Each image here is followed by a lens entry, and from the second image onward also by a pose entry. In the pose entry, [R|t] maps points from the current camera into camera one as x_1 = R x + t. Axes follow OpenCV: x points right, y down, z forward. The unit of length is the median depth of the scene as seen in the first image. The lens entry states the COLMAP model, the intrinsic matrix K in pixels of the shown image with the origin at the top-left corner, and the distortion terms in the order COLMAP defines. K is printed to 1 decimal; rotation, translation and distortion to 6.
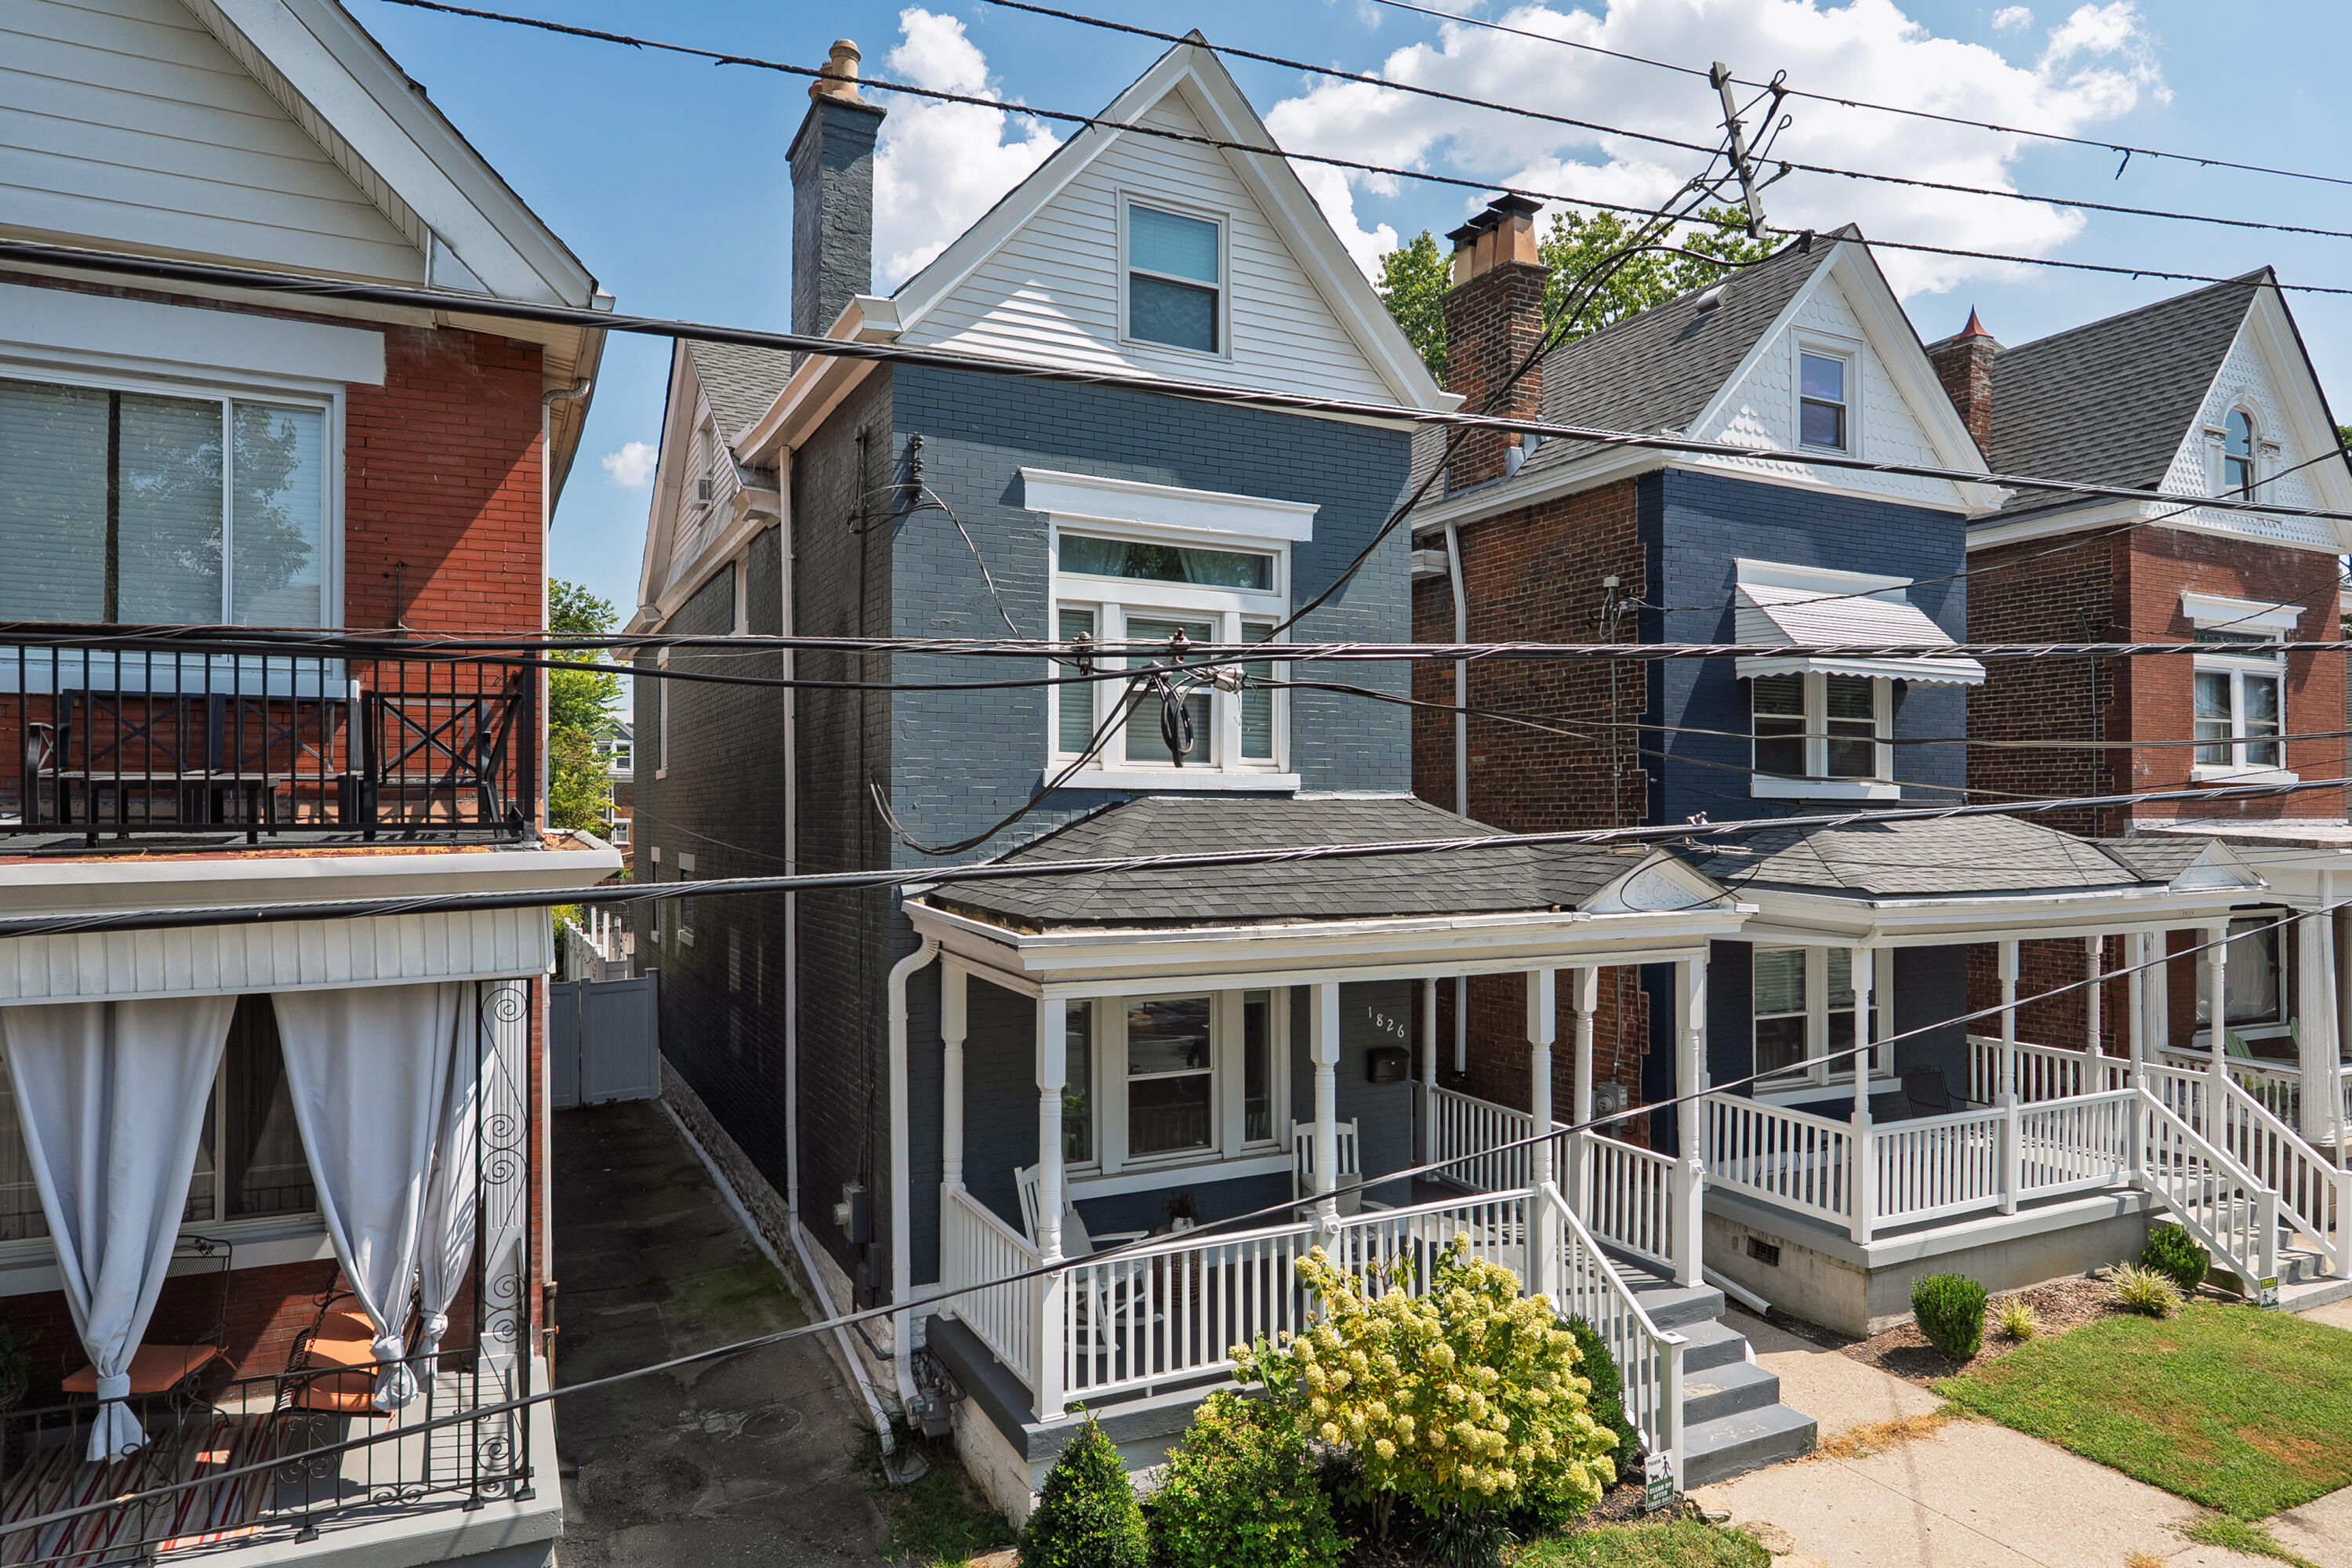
lens RADIAL K [[1390.9, 0, 1169.8], [0, 1390.9, 774.6], [0, 0, 1]] dist [0.002875, -0.000378]
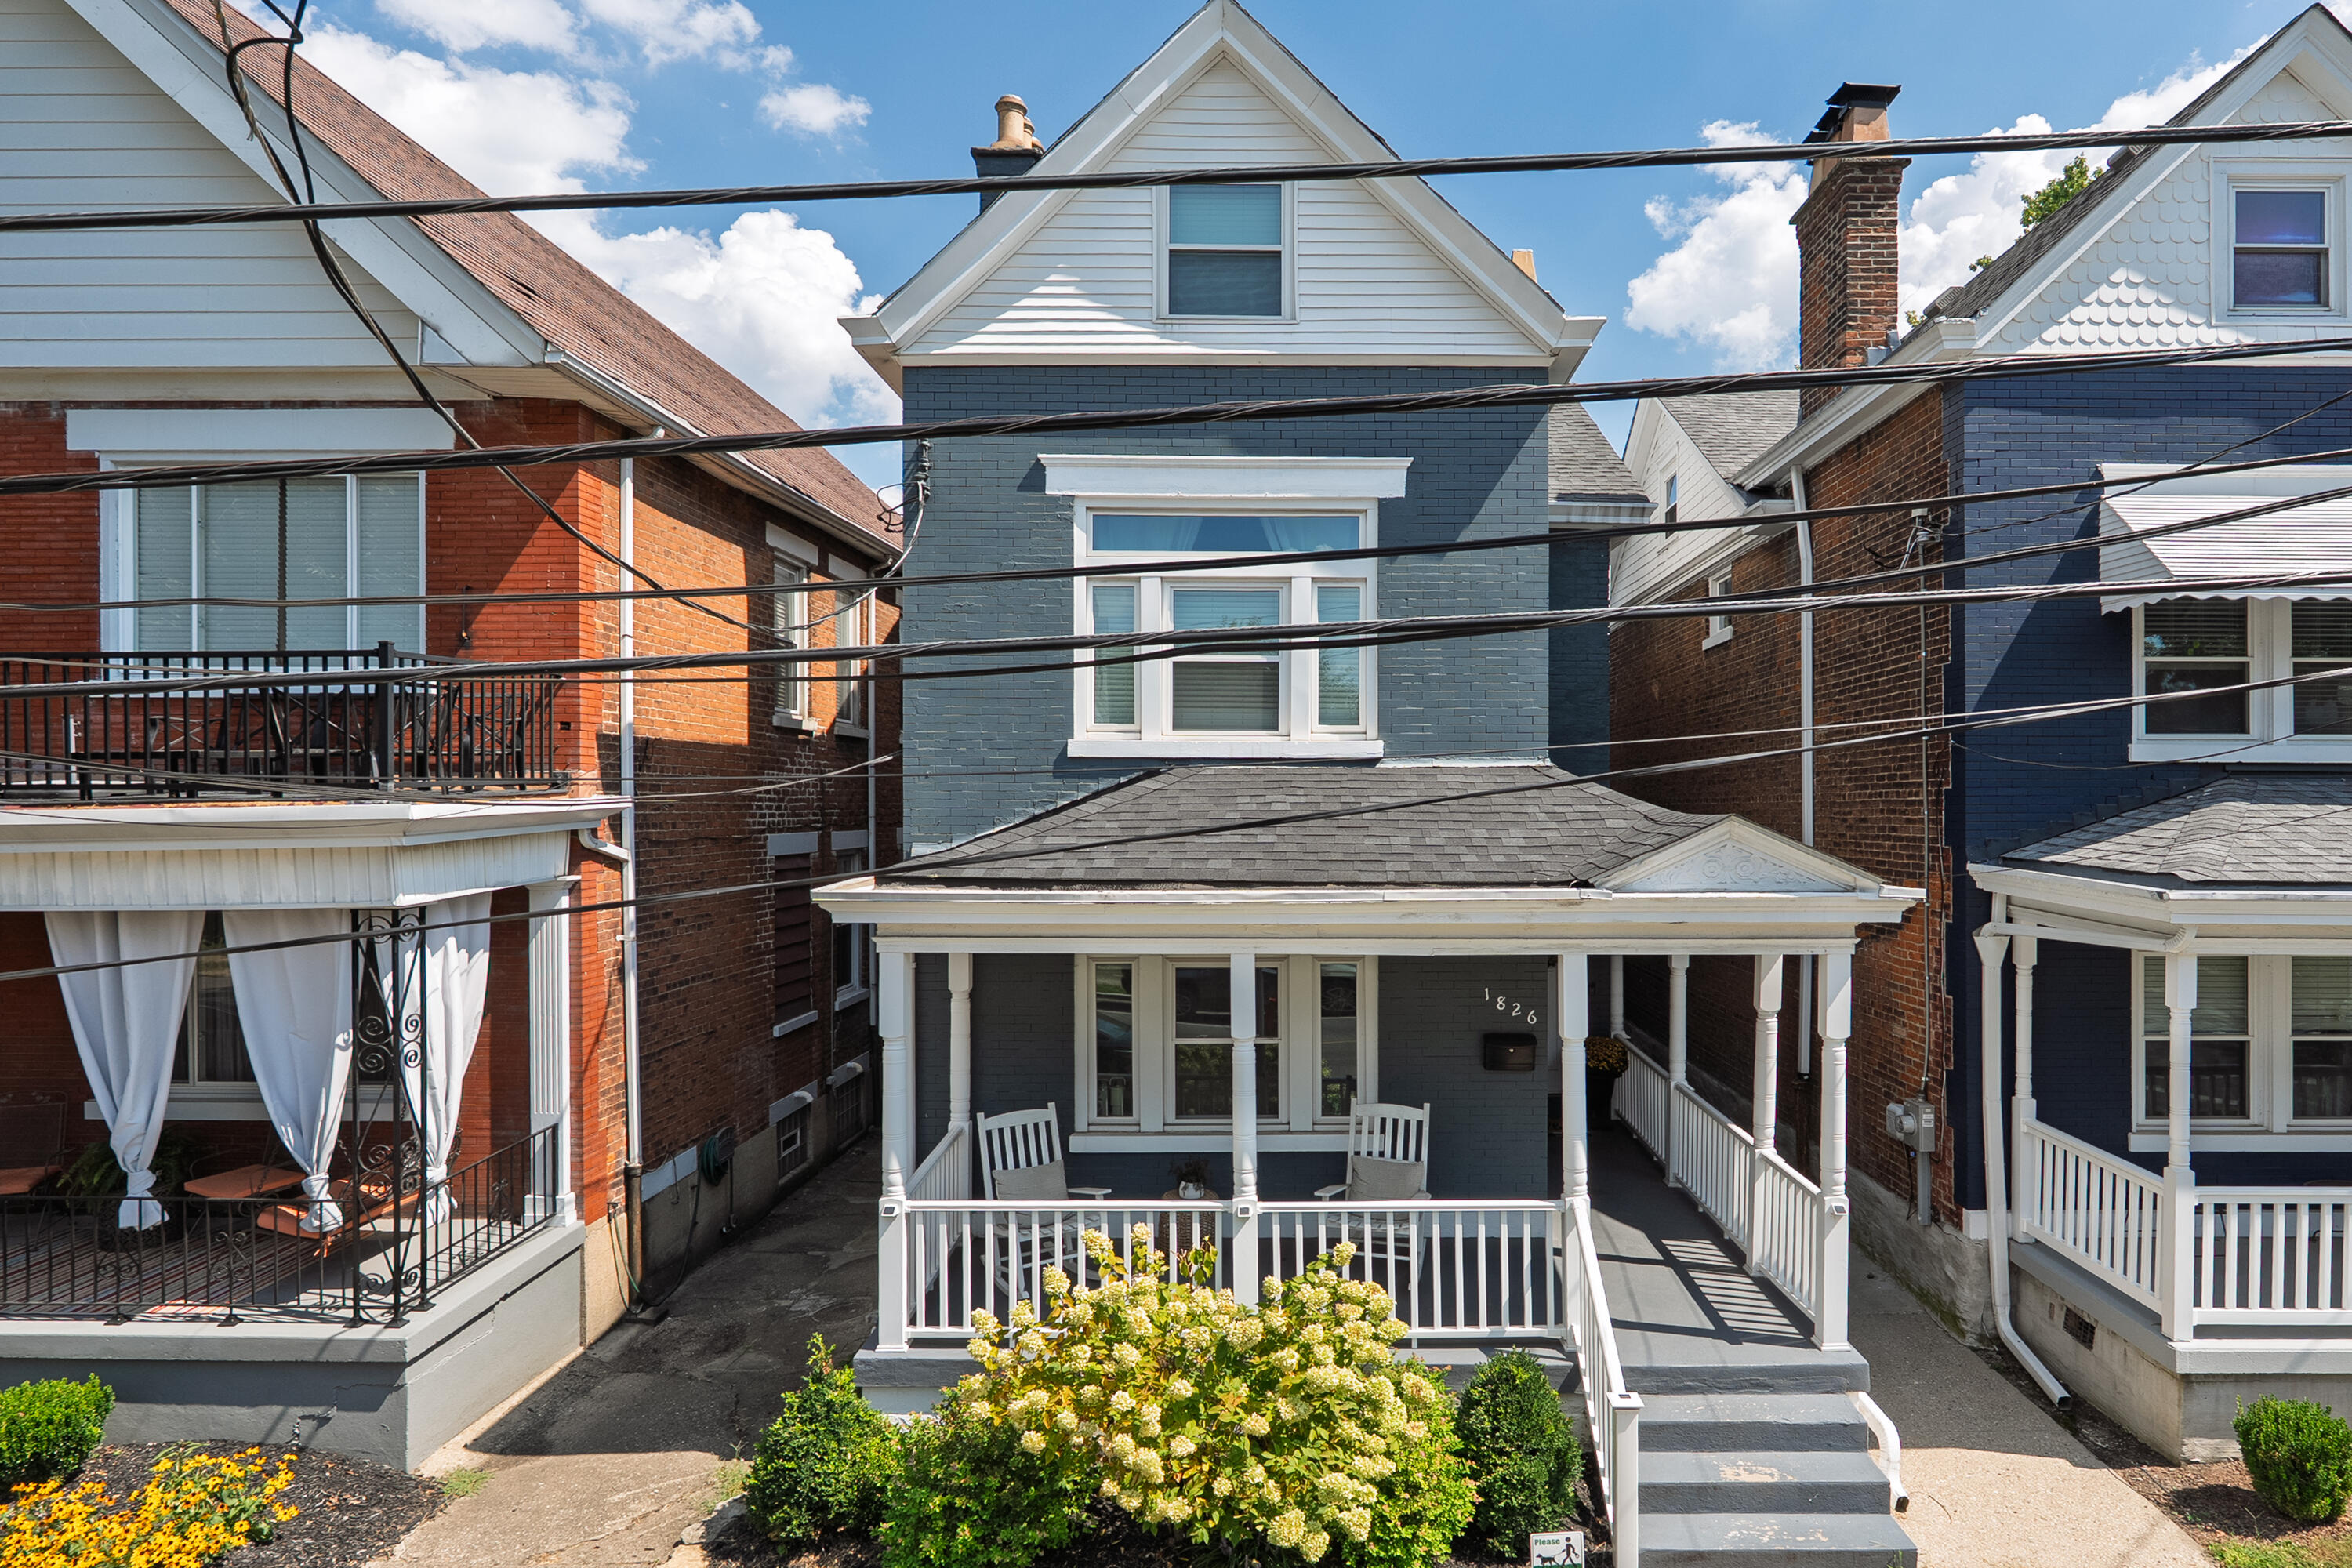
lens RADIAL K [[1236.2, 0, 1188.1], [0, 1236.2, 785.8], [0, 0, 1]] dist [-0.001402, 0.000222]
pose [[0.895781, -0.010970, -0.444360, 0.365643], [0.016710, 0.999820, 0.009004, 0.021586], [0.444181, -0.015490, 0.895803, 0.183101]]
